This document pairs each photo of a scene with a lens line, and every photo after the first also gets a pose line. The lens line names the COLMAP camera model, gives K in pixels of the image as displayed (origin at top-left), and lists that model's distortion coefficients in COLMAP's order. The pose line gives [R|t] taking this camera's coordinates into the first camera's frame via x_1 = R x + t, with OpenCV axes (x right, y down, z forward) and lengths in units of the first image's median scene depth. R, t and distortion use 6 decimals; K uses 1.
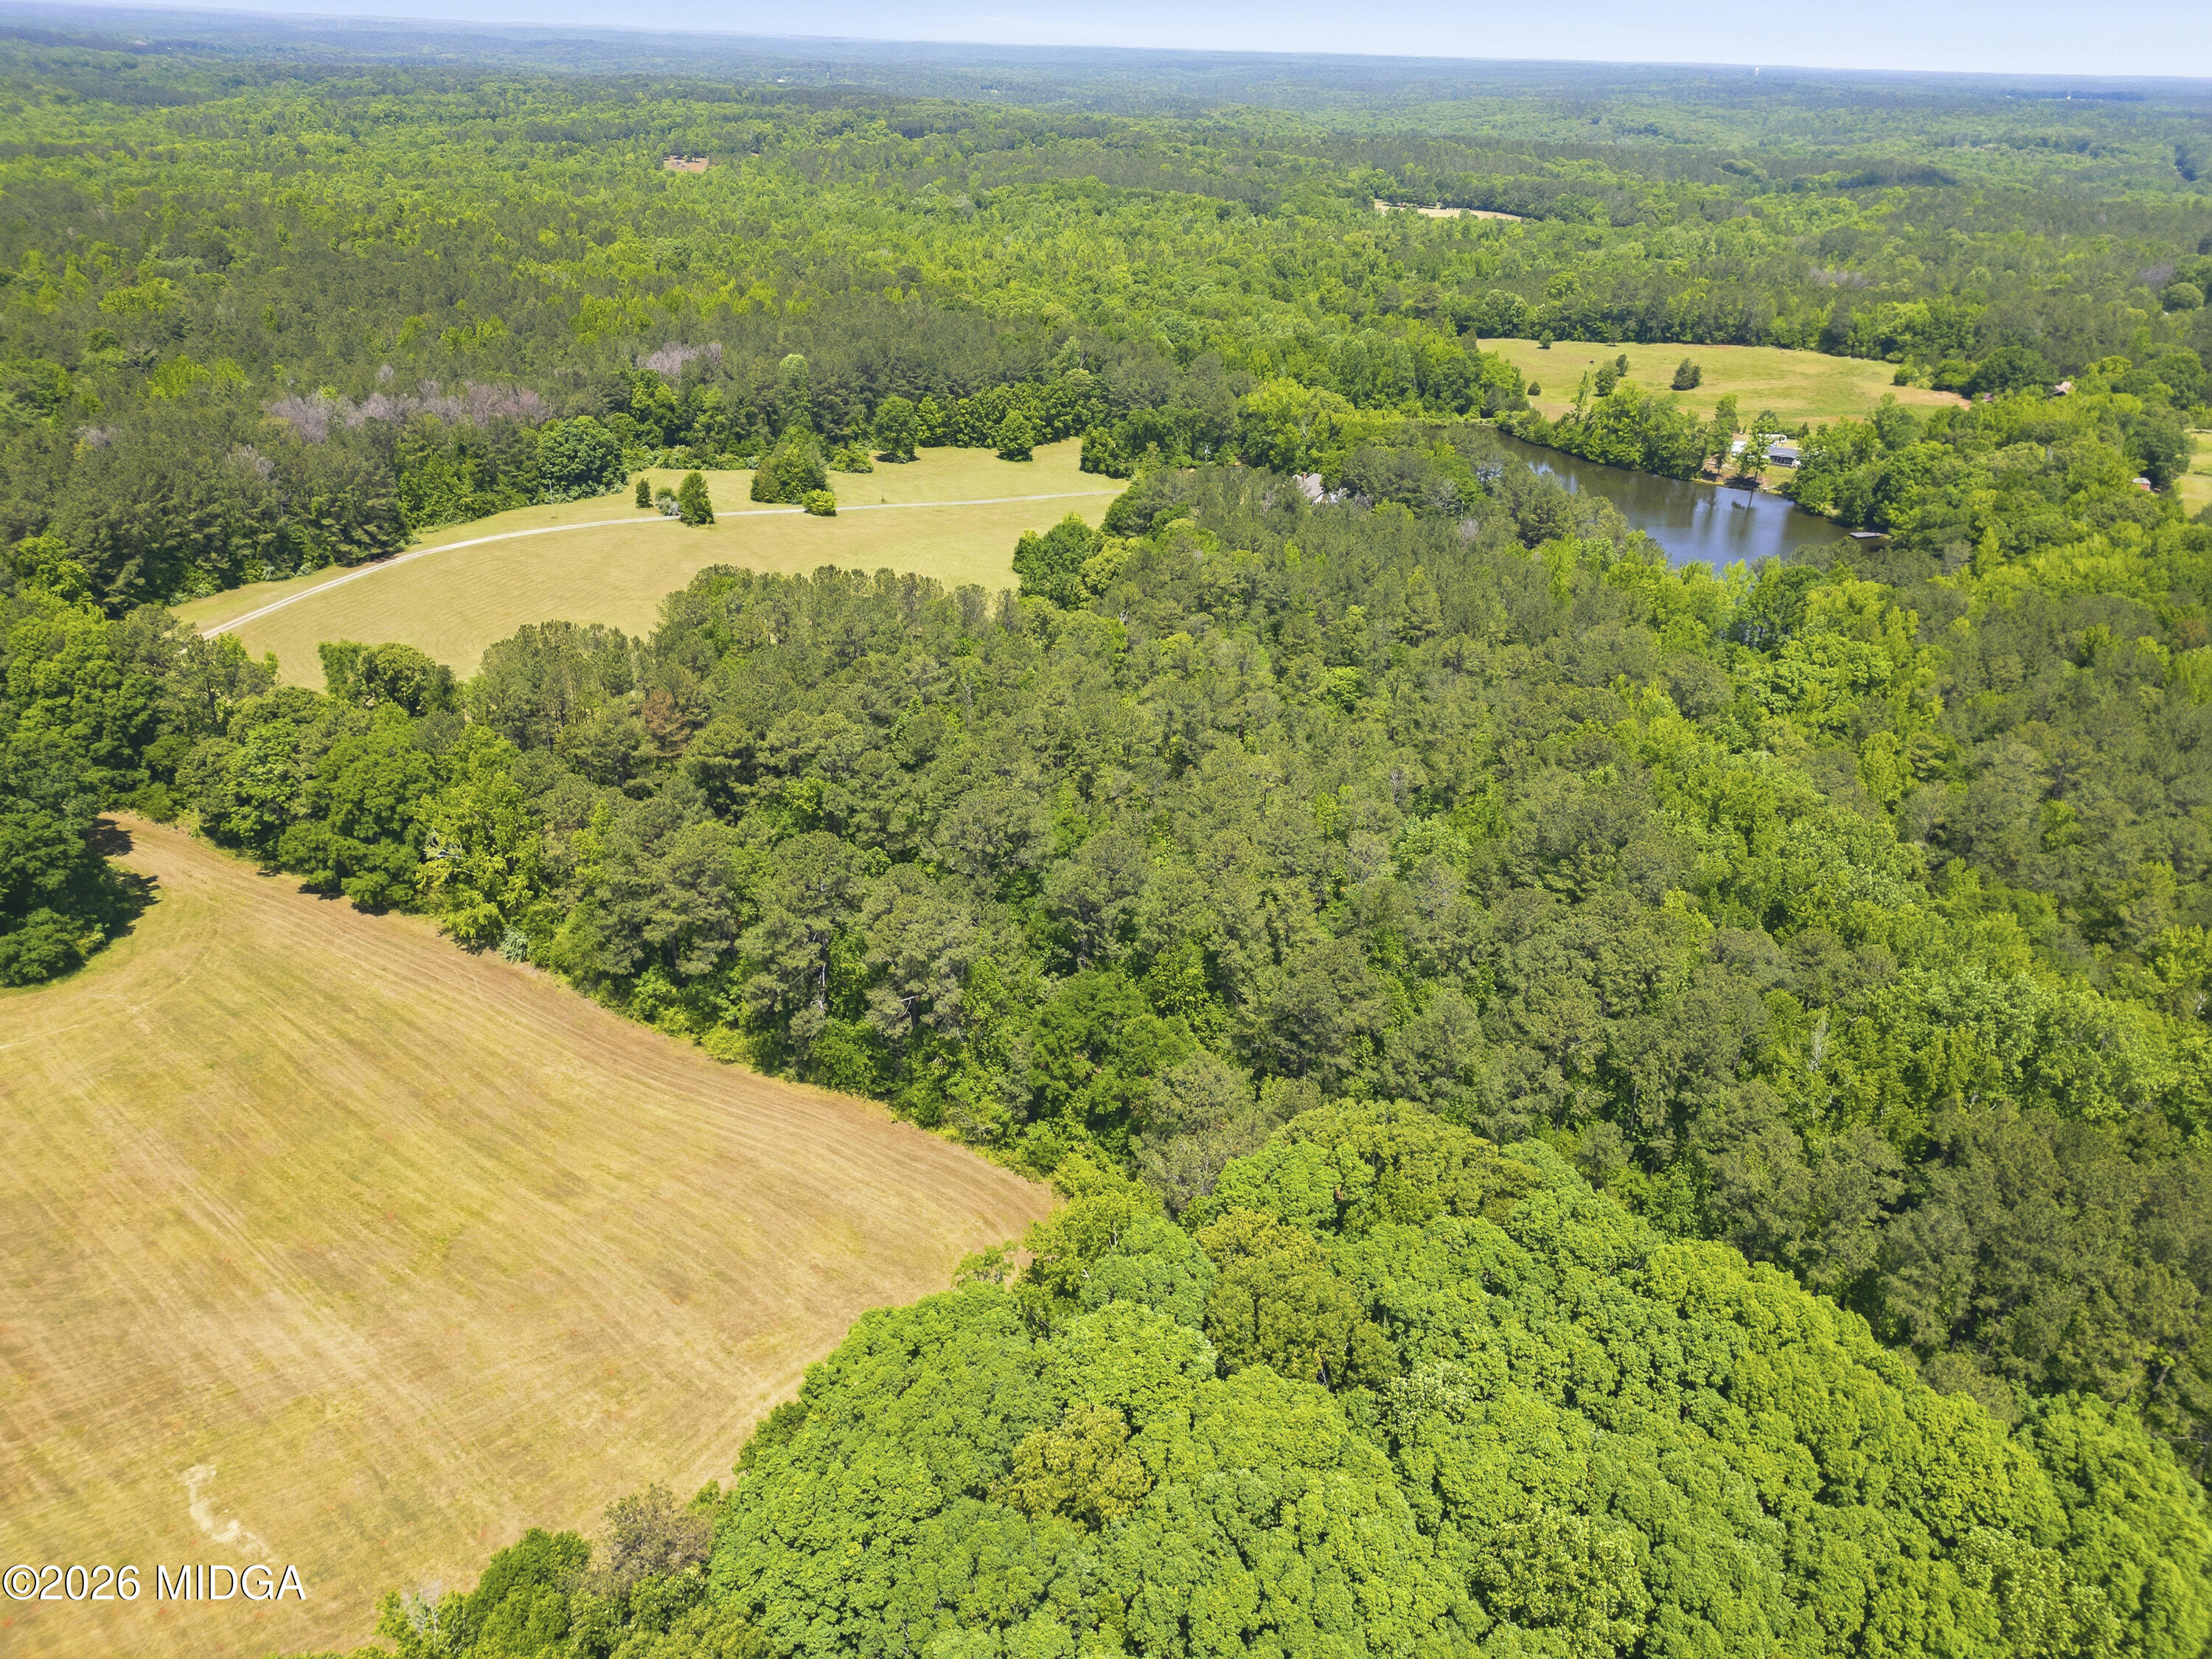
lens RADIAL K [[1578.4, 0, 1100.2], [0, 1578.4, 829.3], [0, 0, 1]] dist [0.074274, -0.059764]
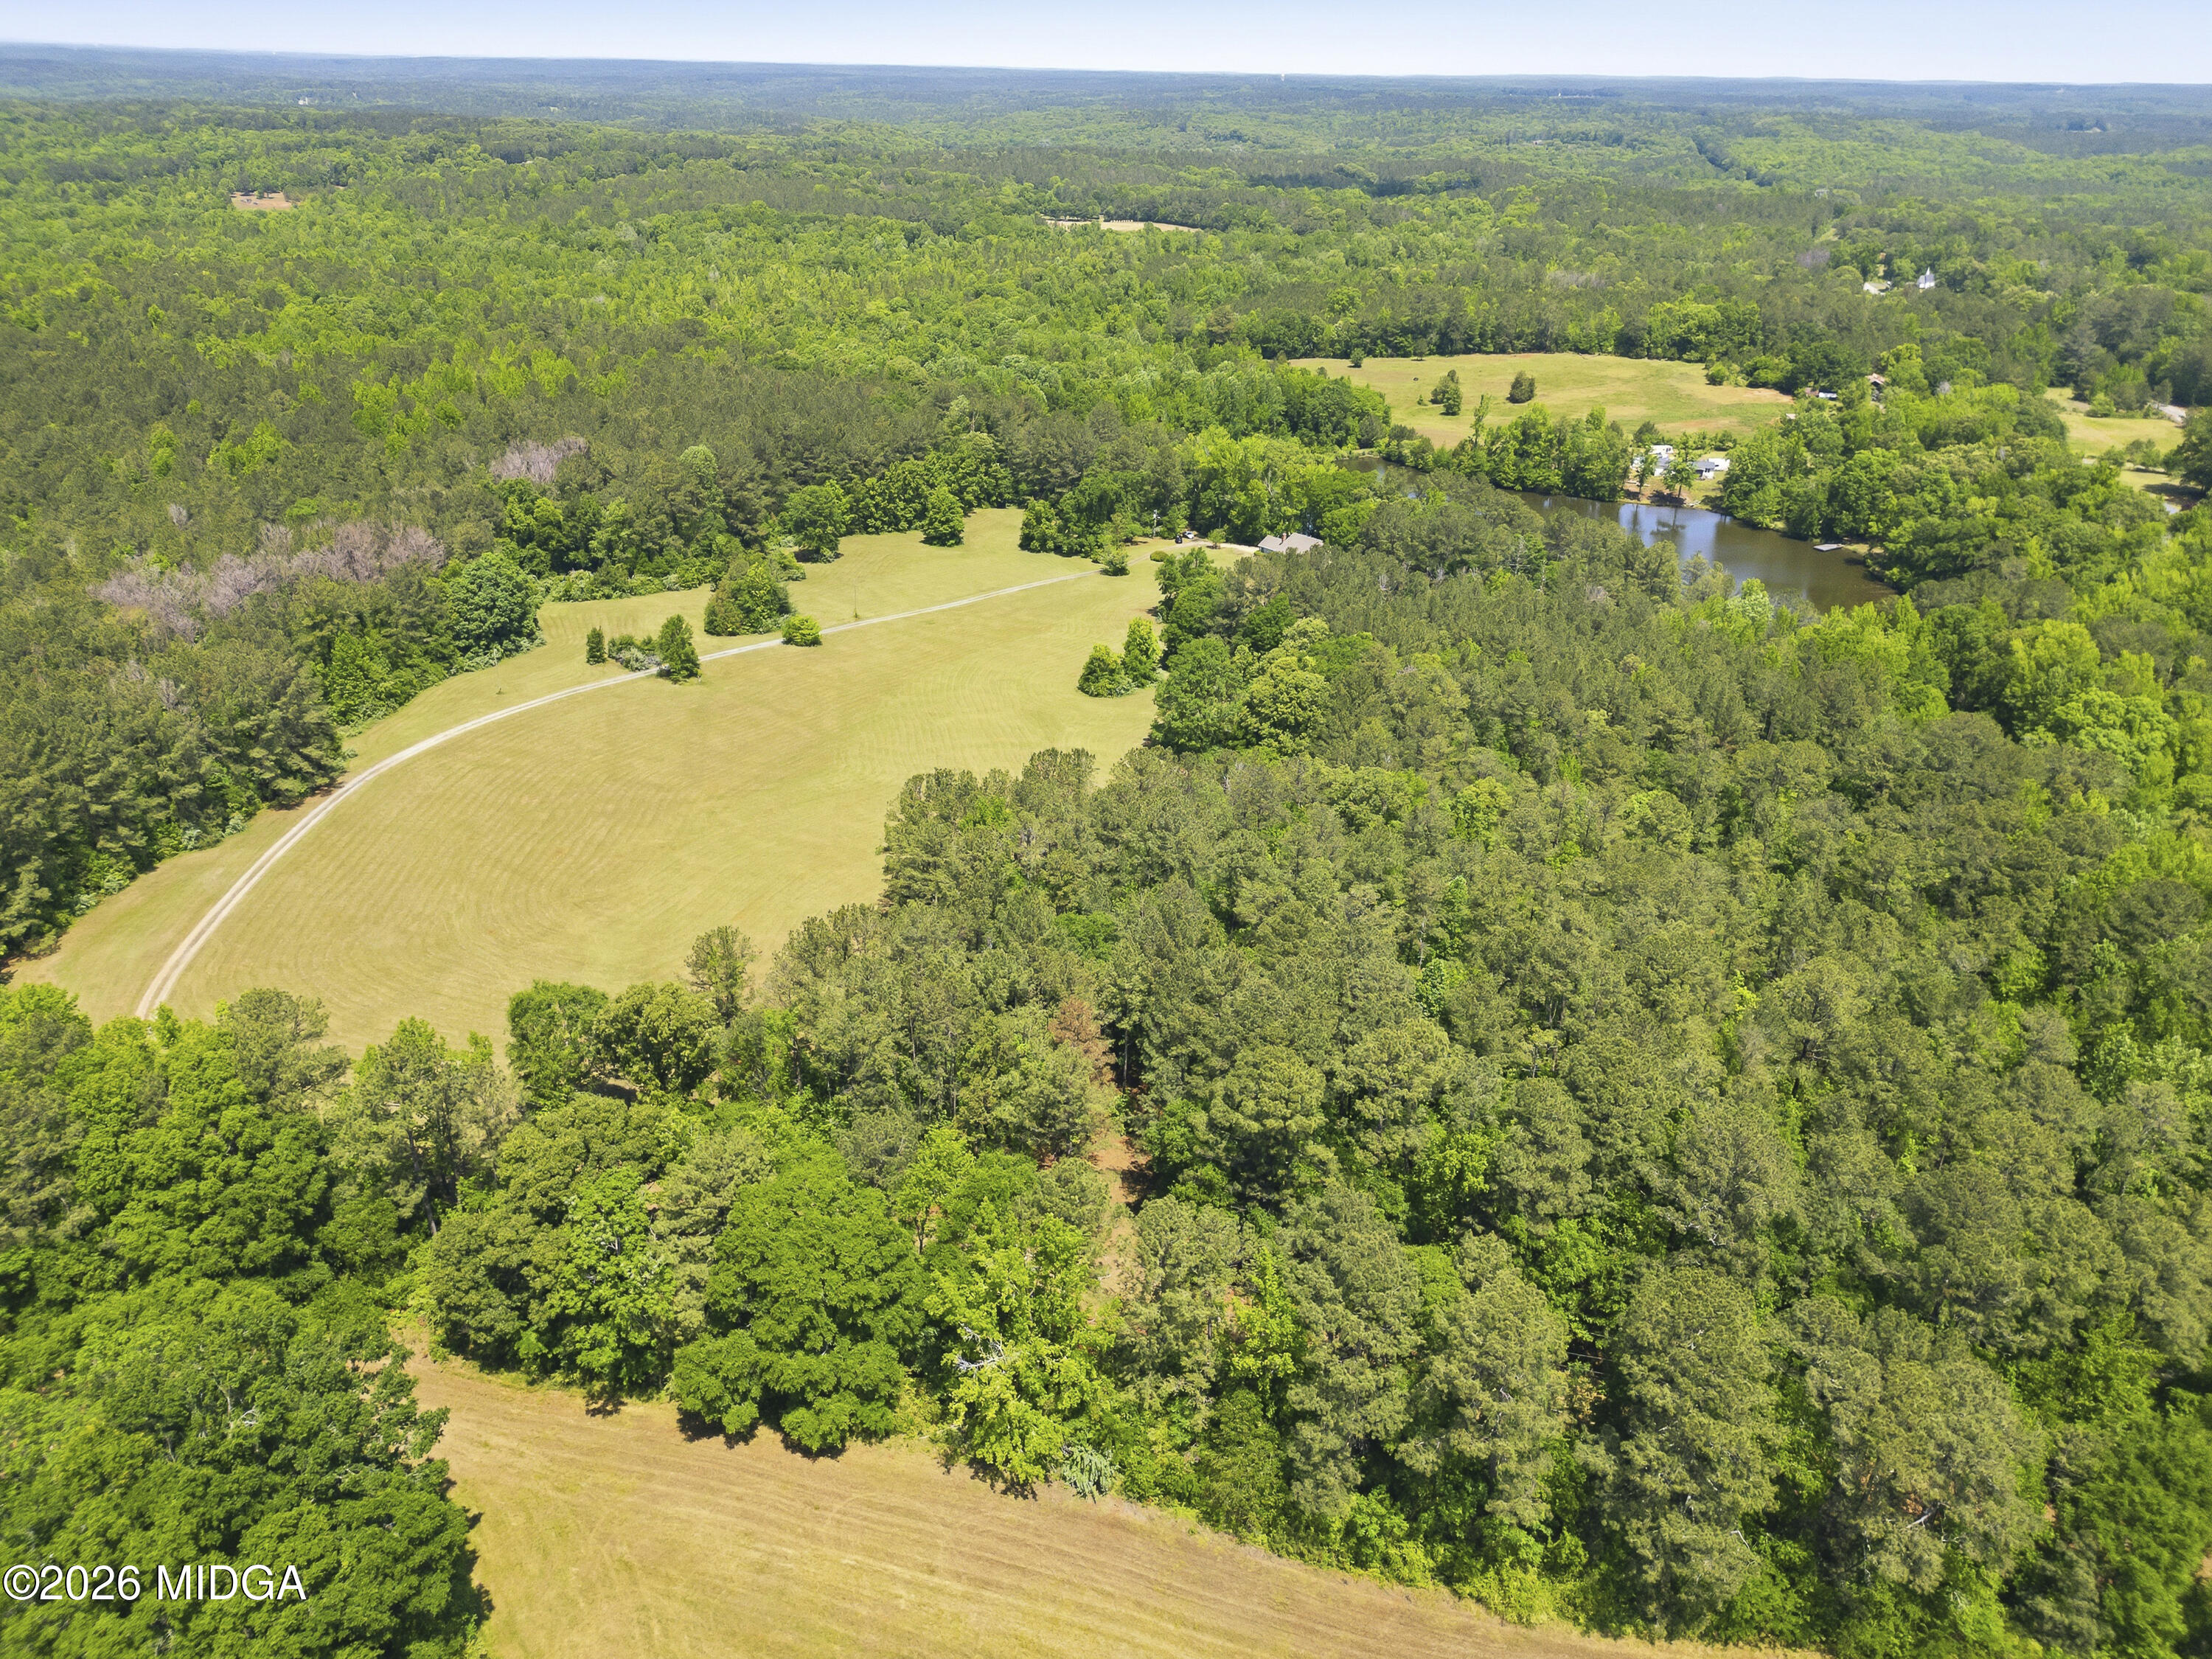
lens RADIAL K [[1578.4, 0, 1100.2], [0, 1578.4, 829.3], [0, 0, 1]] dist [0.074274, -0.059764]
pose [[0.964895, -0.129409, 0.228539, -0.189001], [0.130583, 0.991386, 0.010044, -0.076549], [-0.227871, 0.020152, 0.973483, 0.143219]]
